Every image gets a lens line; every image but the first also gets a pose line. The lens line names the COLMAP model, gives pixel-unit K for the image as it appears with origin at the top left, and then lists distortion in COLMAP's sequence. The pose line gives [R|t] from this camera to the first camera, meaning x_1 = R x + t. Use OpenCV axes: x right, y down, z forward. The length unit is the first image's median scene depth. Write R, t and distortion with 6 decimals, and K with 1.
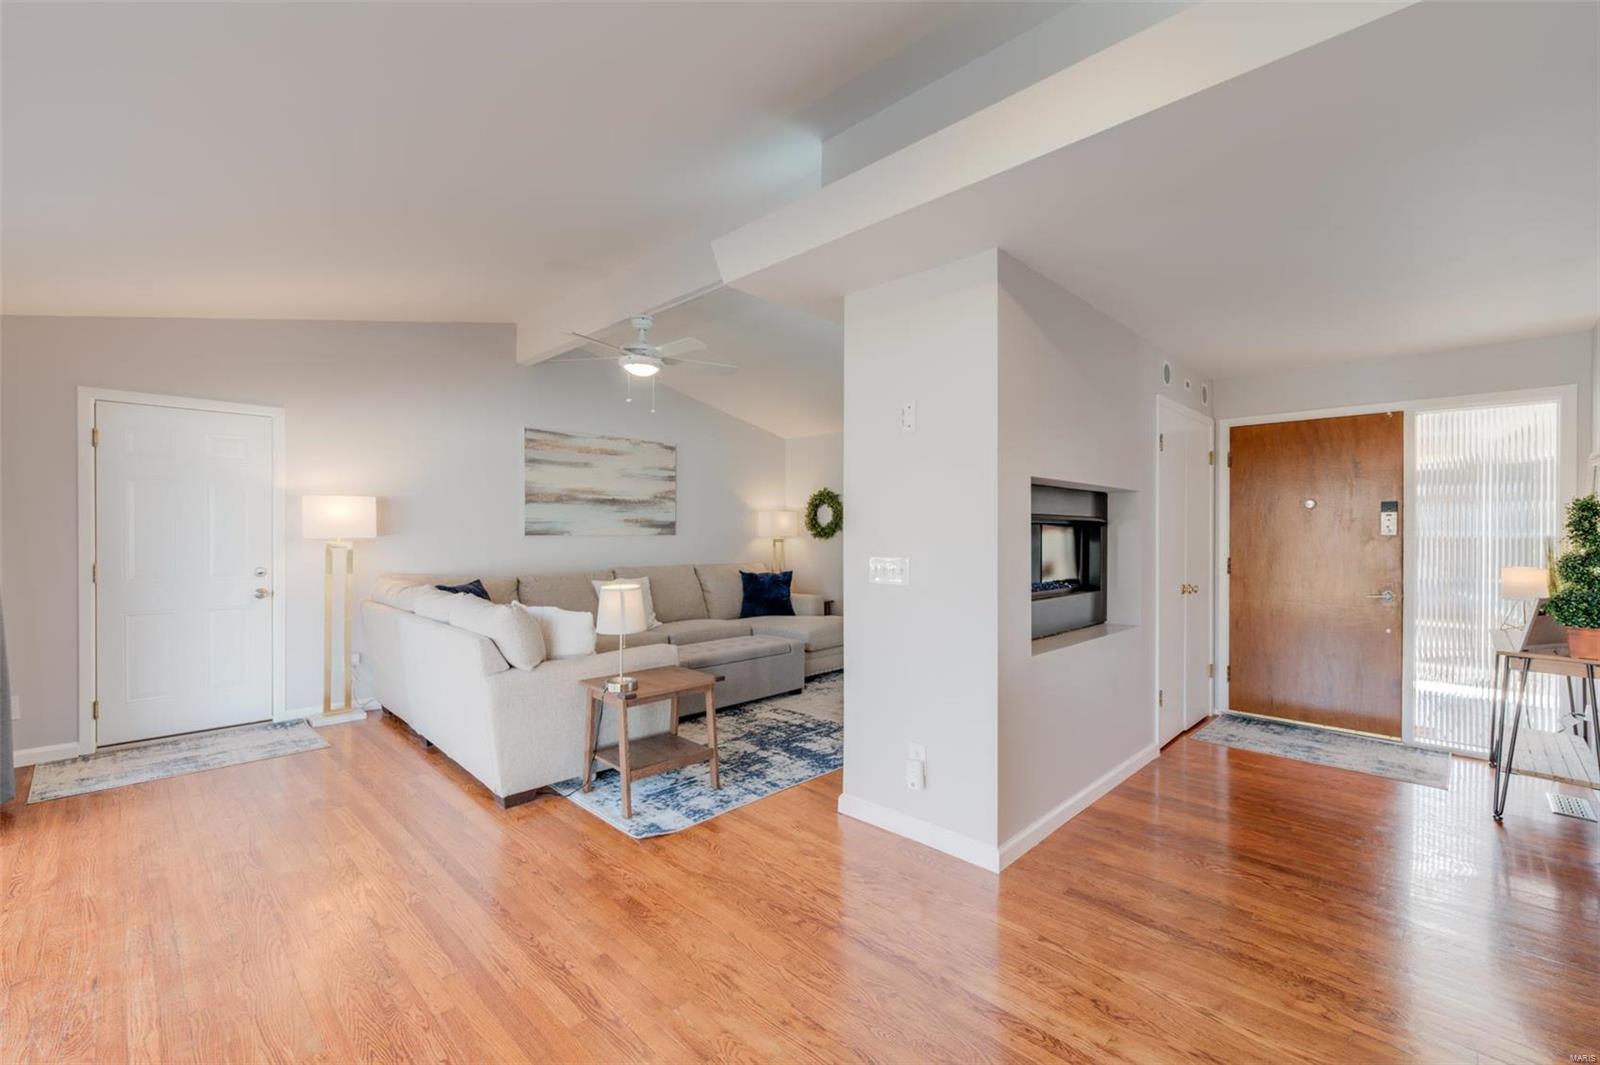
lens RADIAL K [[664.5, 0, 802.5], [0, 664.5, 532.1], [0, 0, 1]] dist [0.000632, 0.000040]
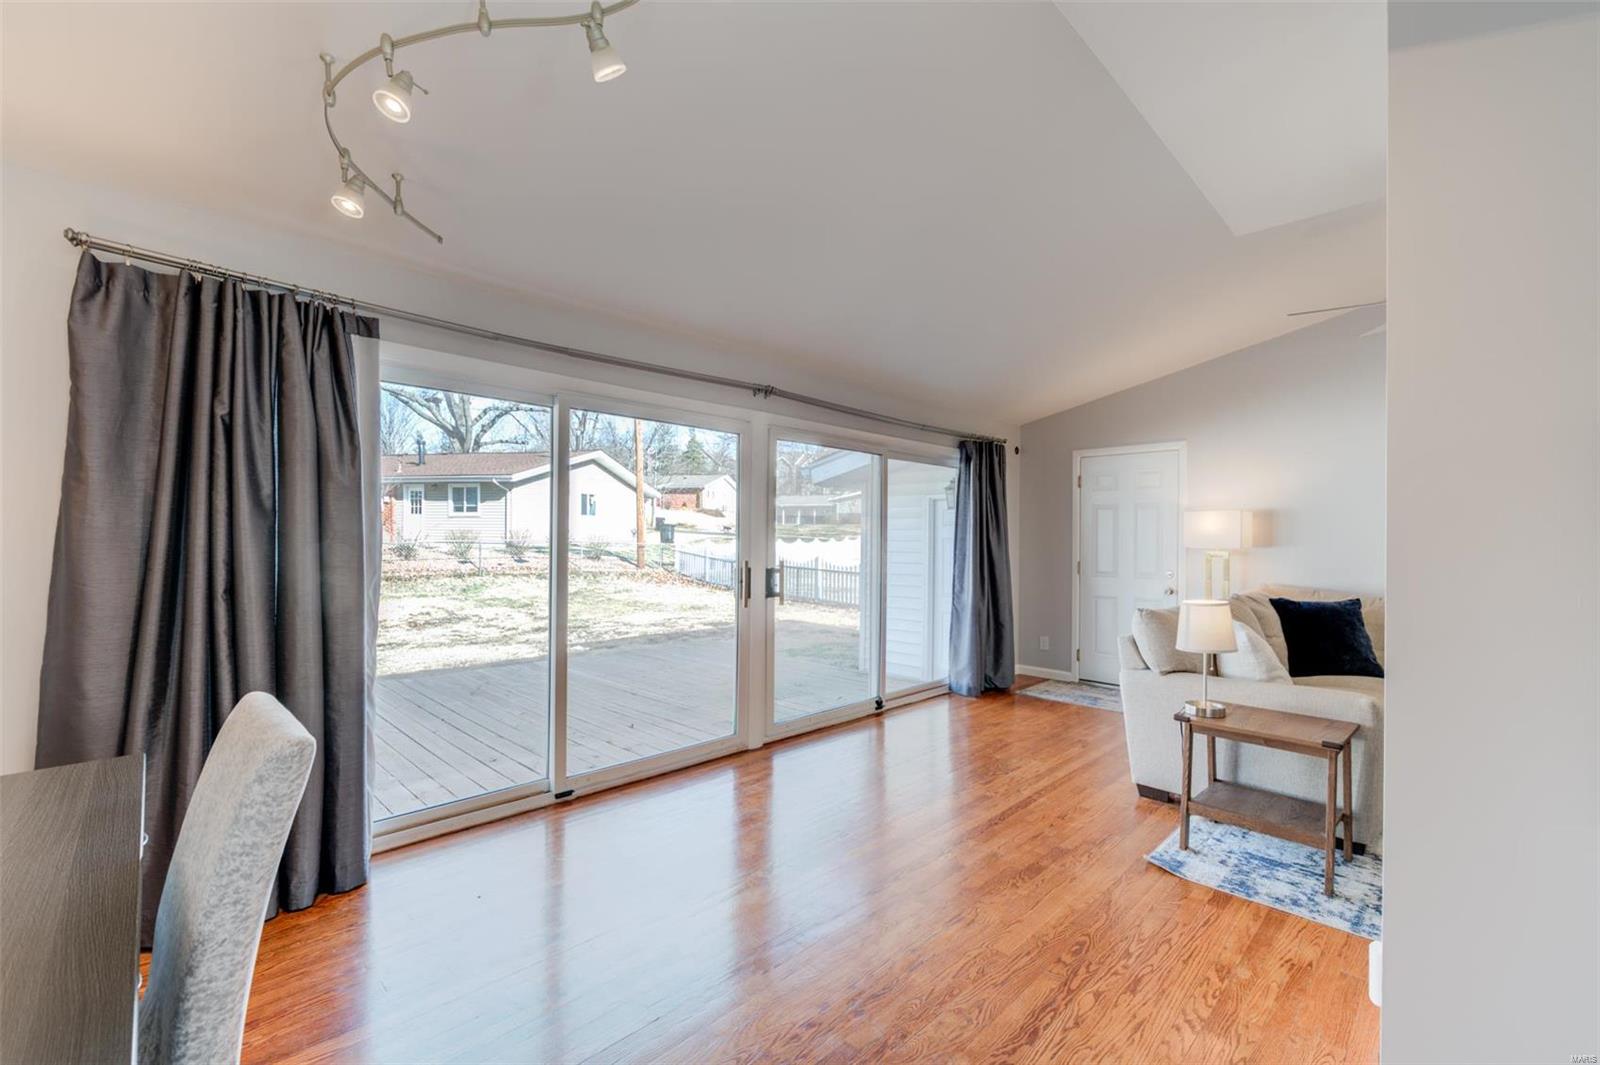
lens RADIAL K [[672.2, 0, 795.5], [0, 672.2, 535.5], [0, 0, 1]] dist [-0.000365, -0.000118]
pose [[-0.026640, -0.005662, -0.999629, 0.468508], [-0.009002, 0.999945, -0.005424, -0.000006], [0.999605, 0.008854, -0.026690, 0.320648]]
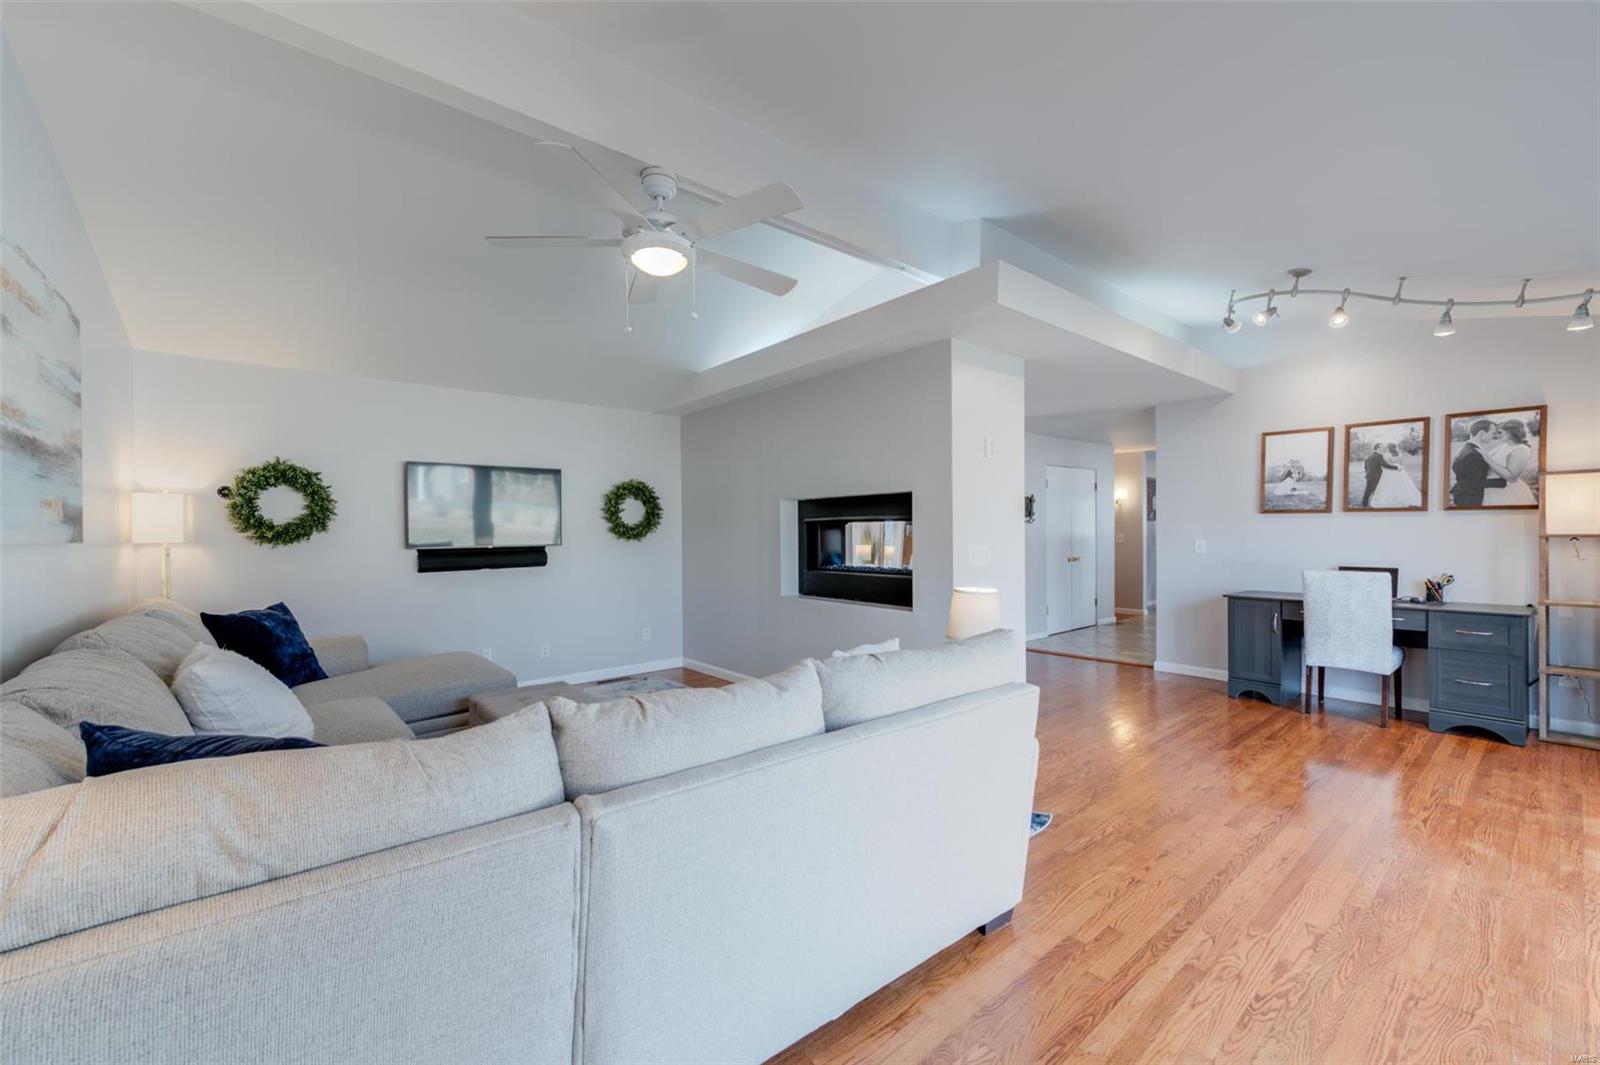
lens RADIAL K [[632.9, 0, 800.0], [0, 632.9, 532.5], [0, 0, 1]] dist [0.001337, -0.000108]
pose [[0.111957, -0.002138, 0.993711, -0.788744], [0.008732, 0.999961, 0.001167, 0.003861], [-0.993675, 0.008546, 0.111971, 0.794802]]
